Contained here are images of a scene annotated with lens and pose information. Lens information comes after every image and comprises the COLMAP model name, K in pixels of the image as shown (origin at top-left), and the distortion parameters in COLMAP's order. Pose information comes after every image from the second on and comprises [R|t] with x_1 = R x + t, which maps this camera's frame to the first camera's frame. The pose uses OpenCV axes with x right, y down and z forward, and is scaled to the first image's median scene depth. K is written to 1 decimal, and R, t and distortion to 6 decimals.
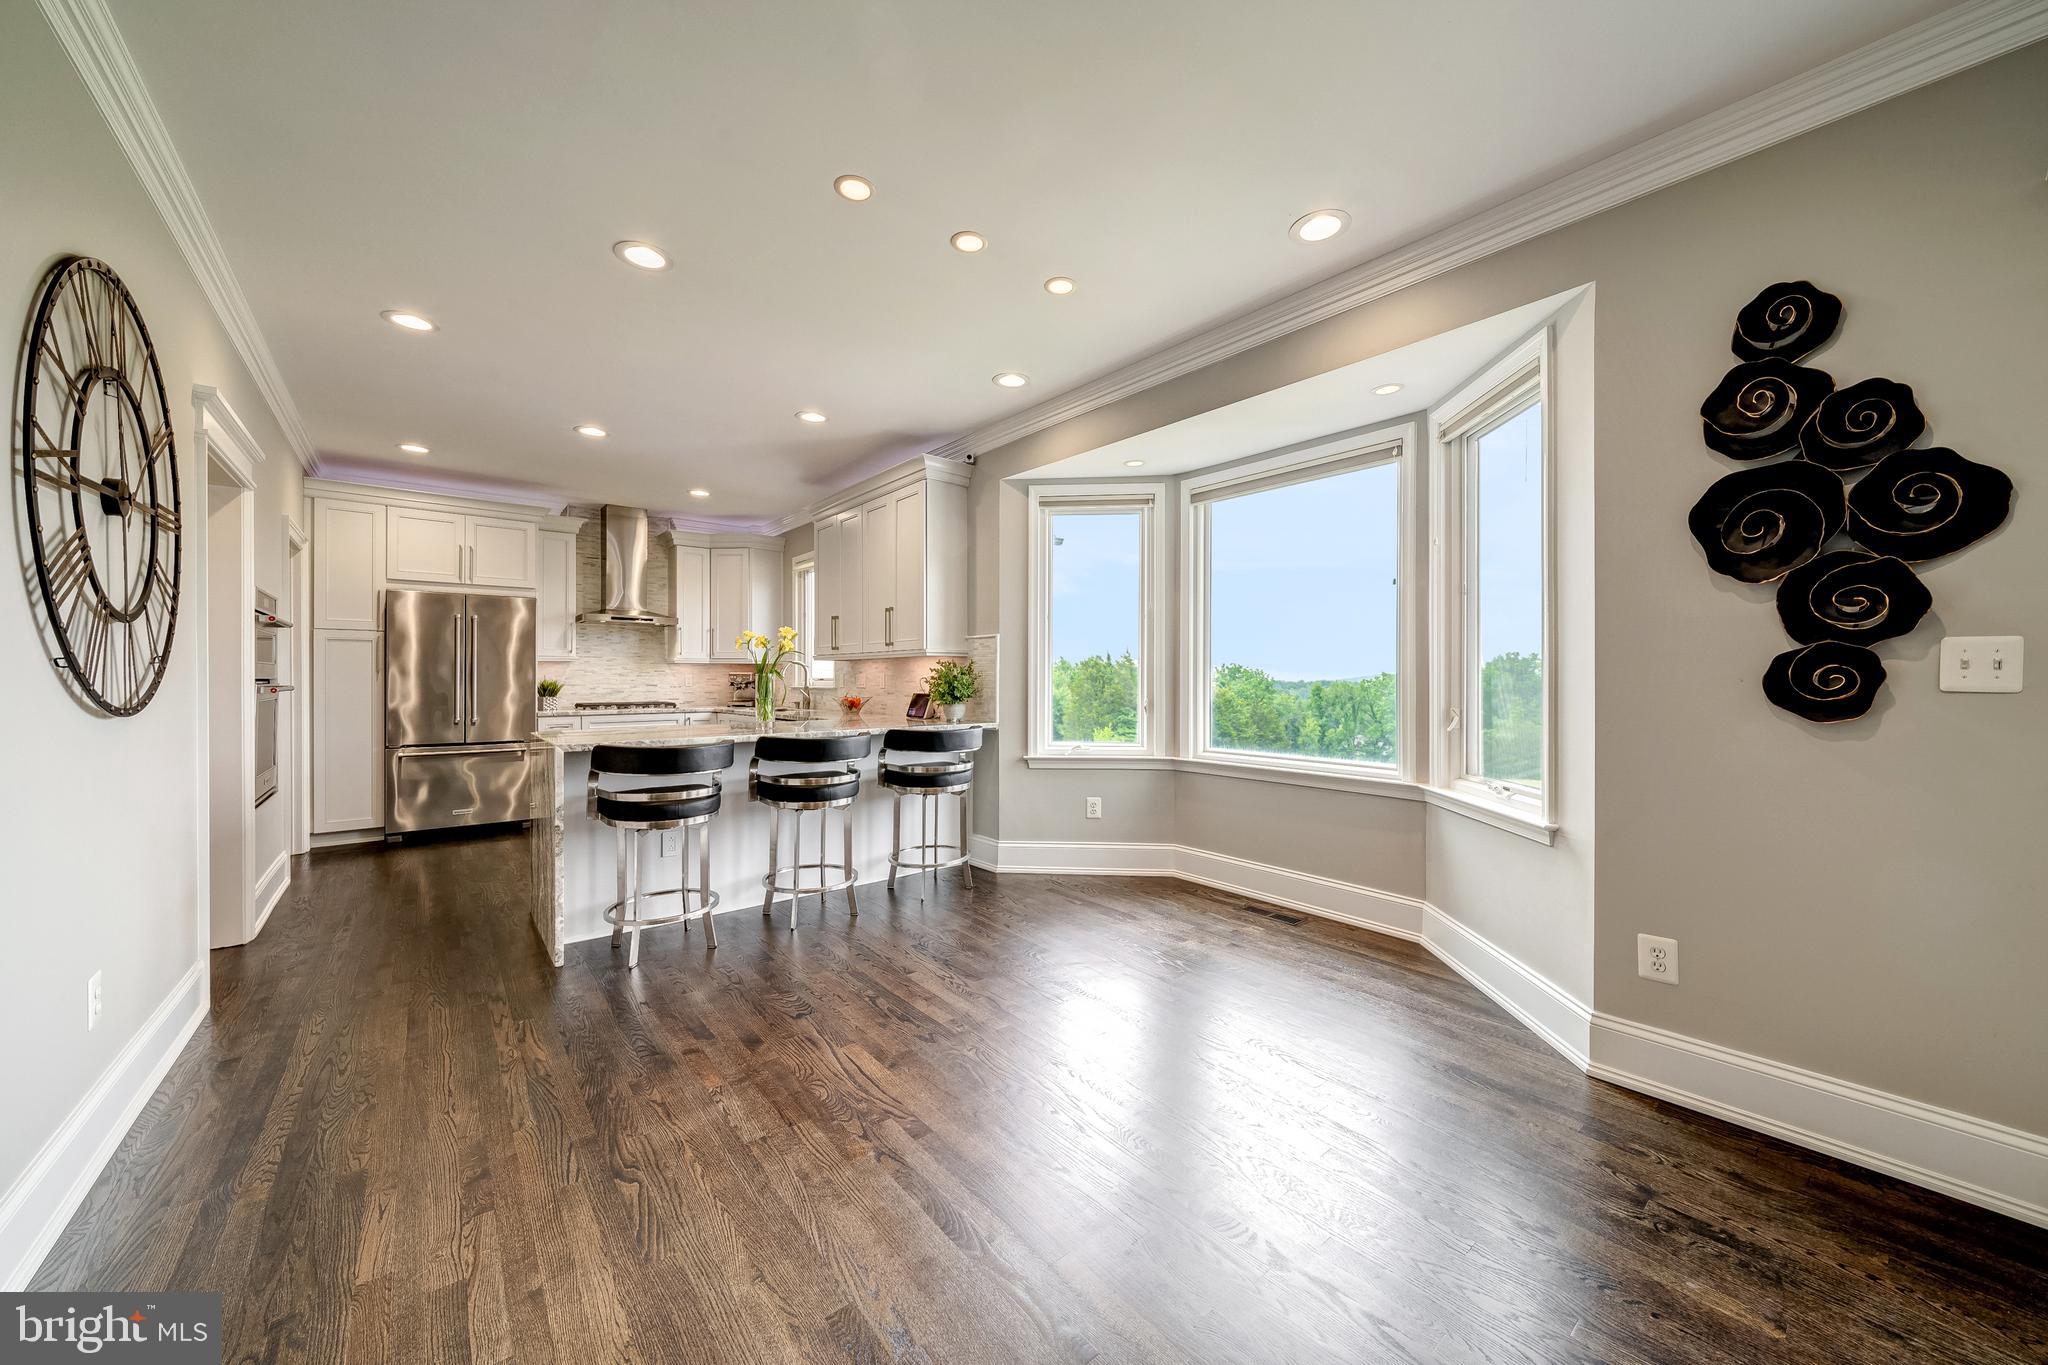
lens RADIAL K [[734.3, 0, 1039.3], [0, 734.3, 676.8], [0, 0, 1]] dist [-0.008081, 0.000503]
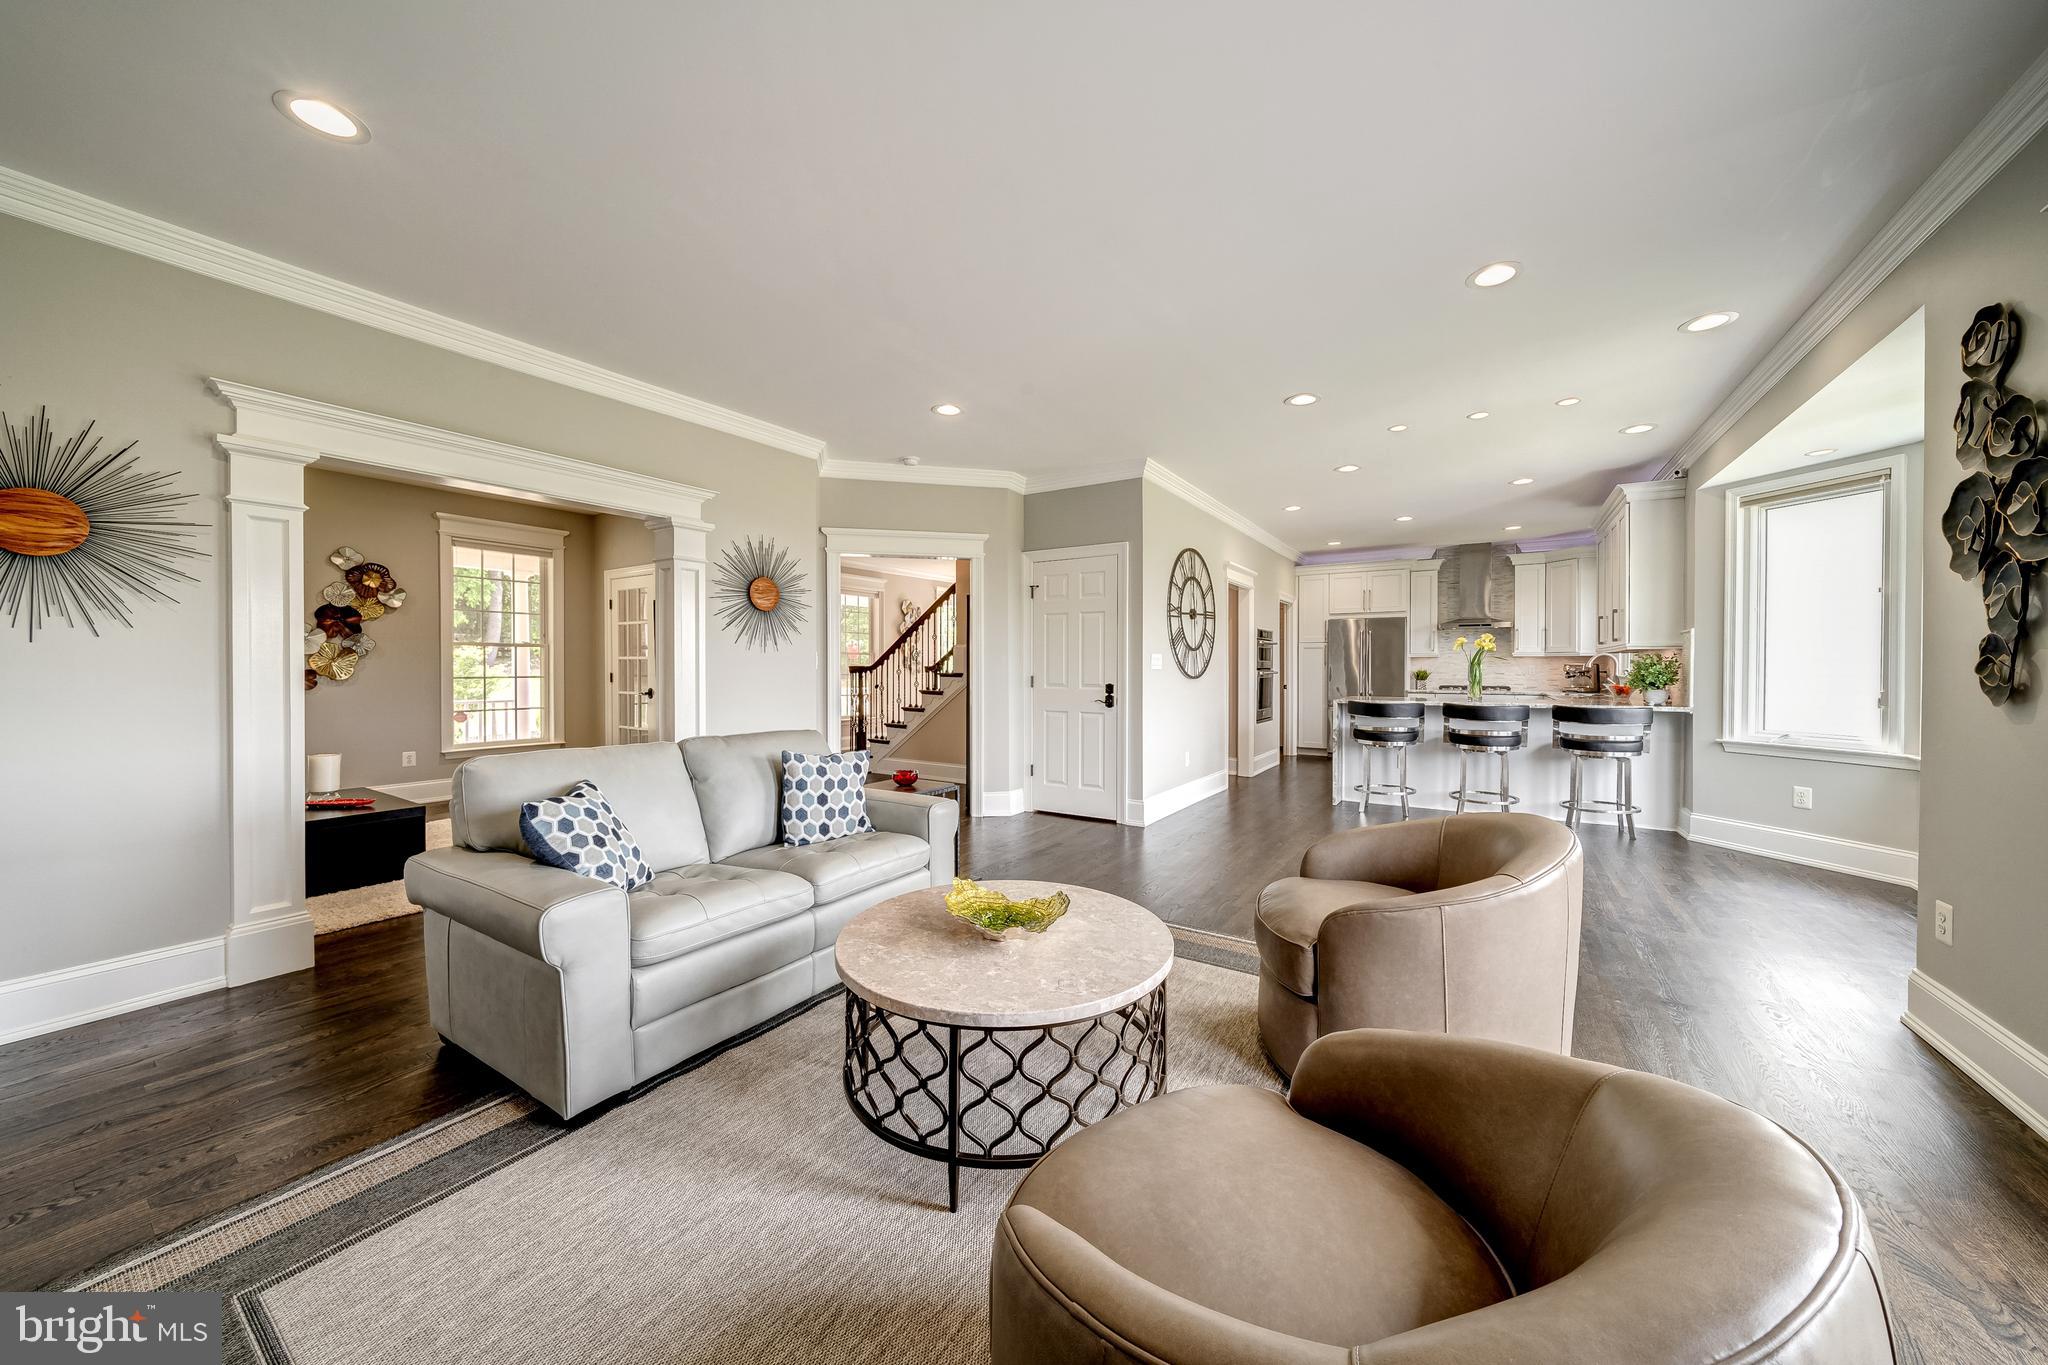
lens RADIAL K [[699.2, 0, 1025.2], [0, 699.2, 675.2], [0, 0, 1]] dist [-0.001140, -0.000062]
pose [[0.285554, 0.010742, -0.958302, 0.667965], [-0.000497, 0.999939, 0.011061, 0.001266], [0.958362, -0.002683, 0.285542, -0.279731]]
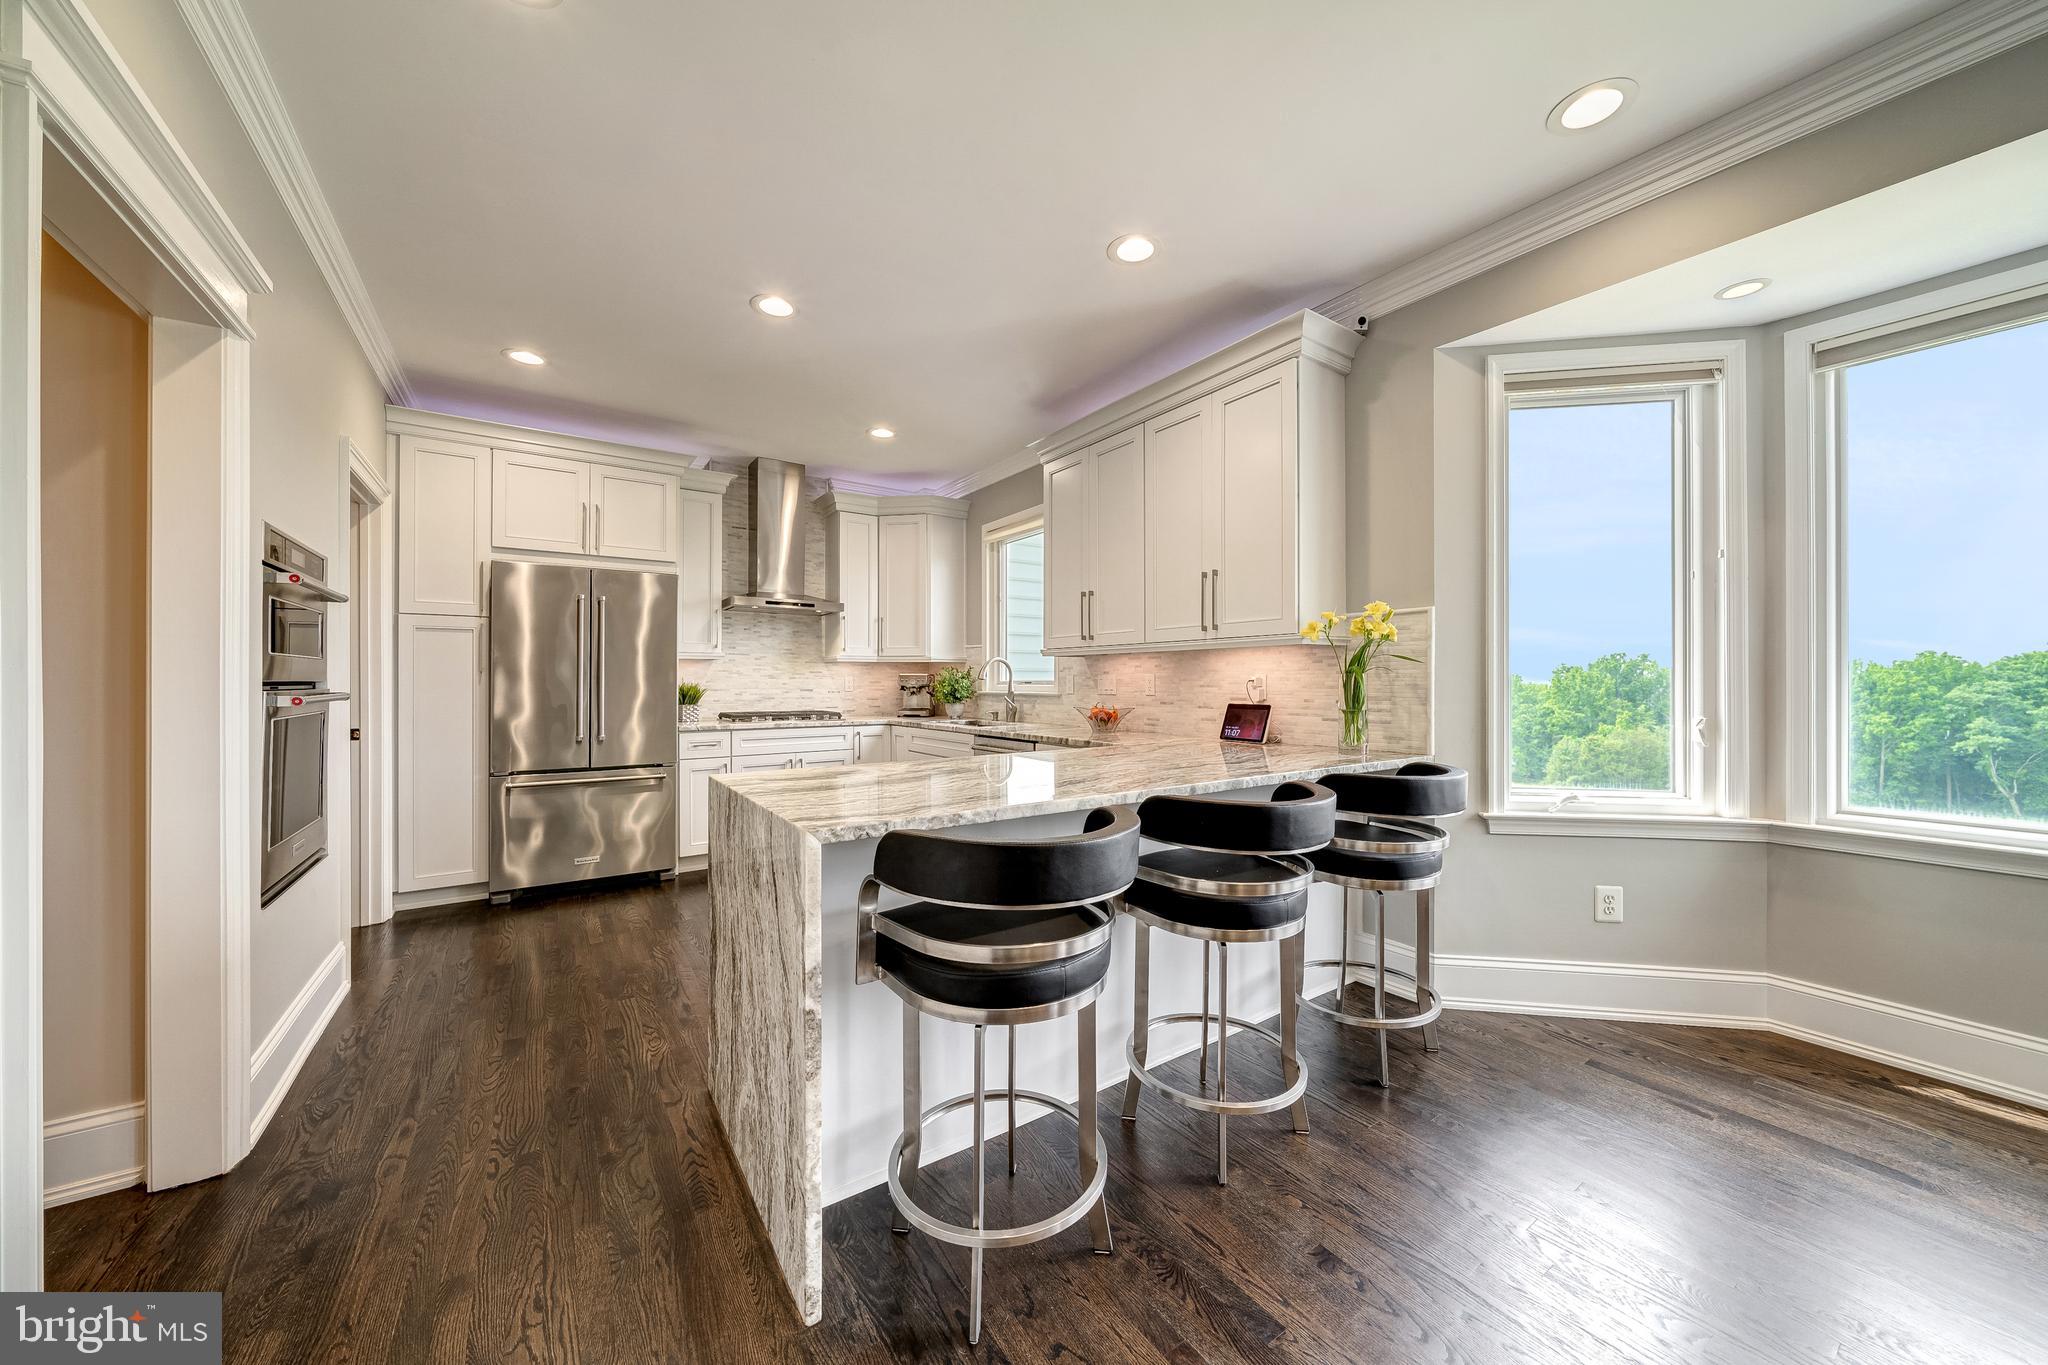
lens RADIAL K [[724.5, 0, 1031.2], [0, 724.5, 674.5], [0, 0, 1]] dist [-0.000739, 0.000013]
pose [[0.994661, -0.001514, -0.103181, -0.315561], [0.000904, 0.999982, -0.005966, -0.000081], [0.103189, 0.005841, 0.994645, 0.374772]]
